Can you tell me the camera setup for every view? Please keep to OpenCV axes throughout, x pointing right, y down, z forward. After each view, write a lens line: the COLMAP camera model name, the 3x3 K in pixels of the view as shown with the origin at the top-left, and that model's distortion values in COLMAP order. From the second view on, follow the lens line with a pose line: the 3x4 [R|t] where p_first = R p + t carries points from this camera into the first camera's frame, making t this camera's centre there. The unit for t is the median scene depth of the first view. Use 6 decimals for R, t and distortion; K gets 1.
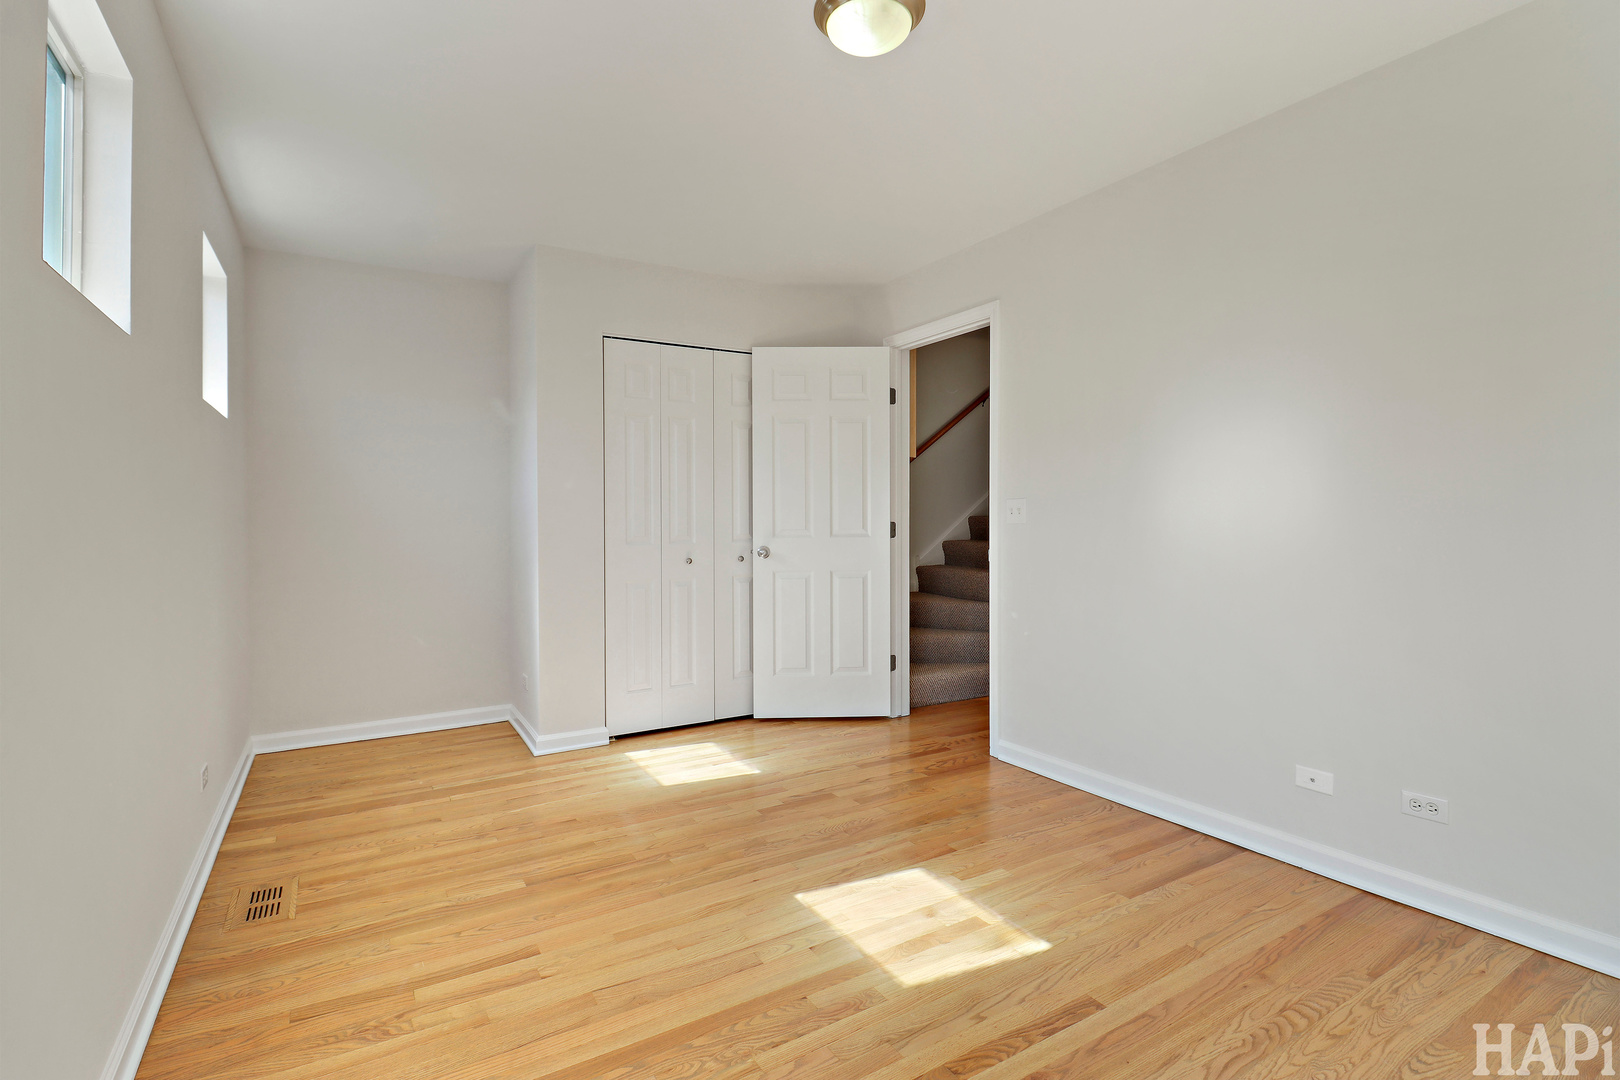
lens RADIAL K [[768.8, 0, 818.0], [0, 768.8, 520.0], [0, 0, 1]] dist [-0.001331, -0.015783]
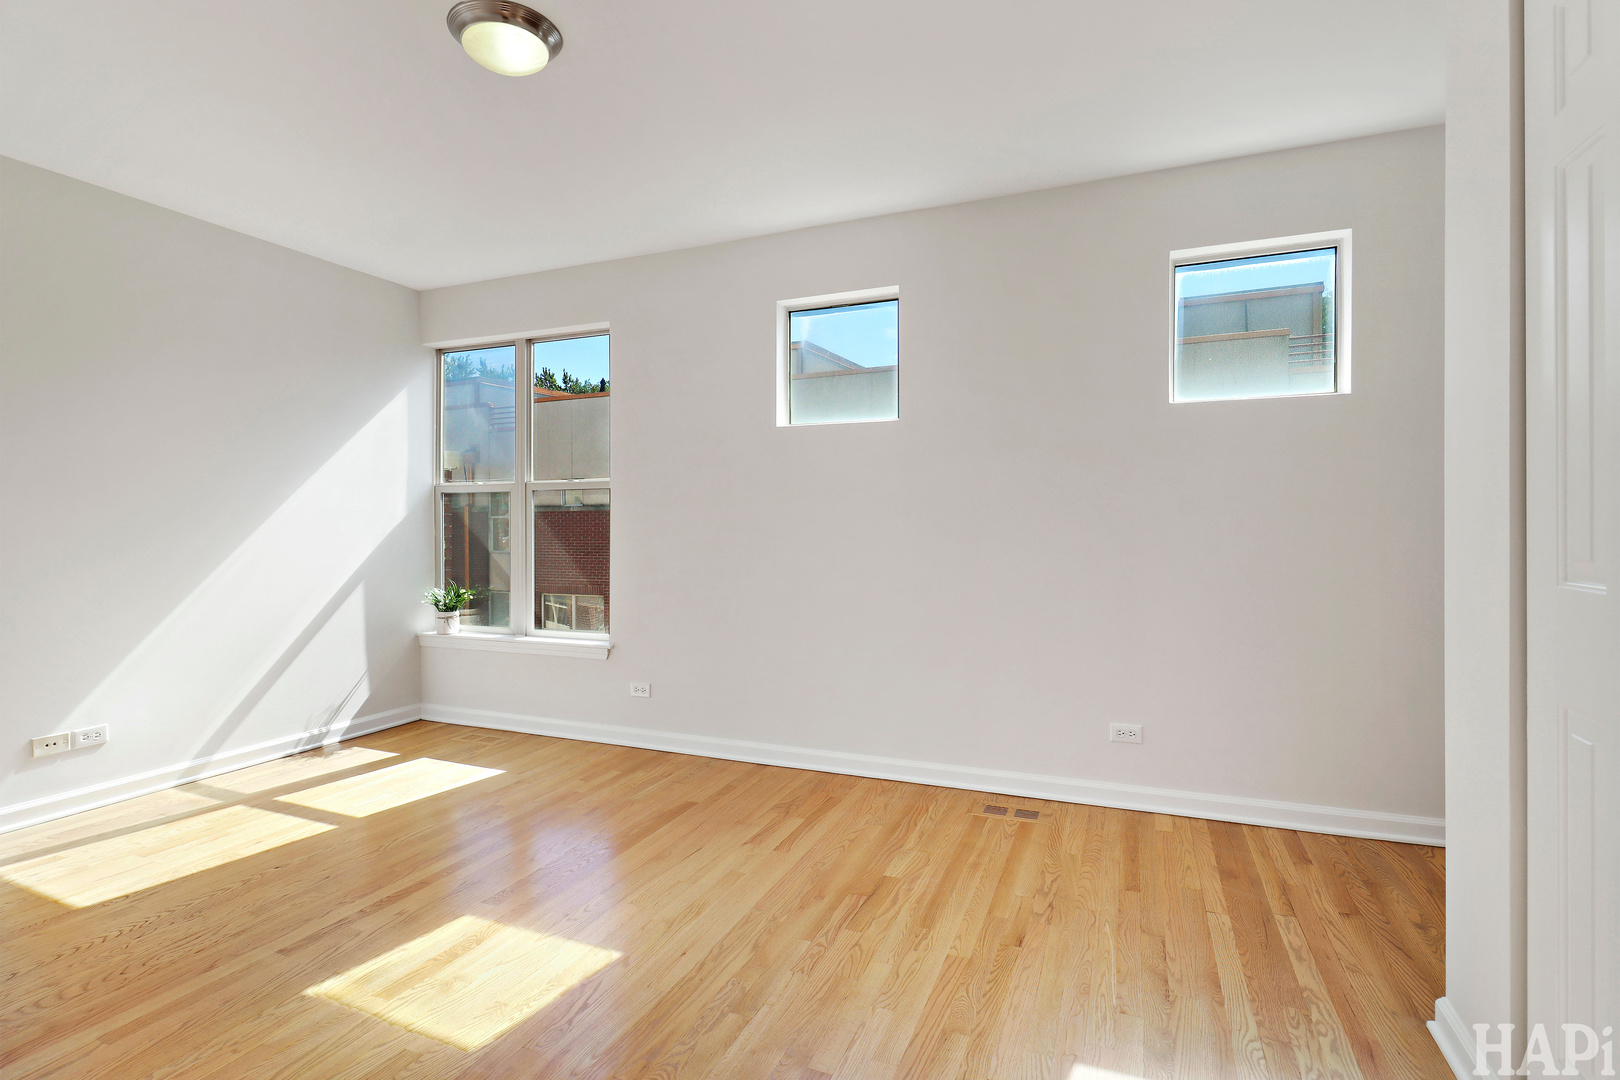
lens RADIAL K [[768.8, 0, 818.0], [0, 768.8, 520.0], [0, 0, 1]] dist [-0.001331, -0.015783]
pose [[-0.809845, 0.006753, -0.586605, 0.284111], [0.009359, 0.999955, -0.001409, 0.006747], [0.586569, -0.006632, -0.809872, 1.773941]]
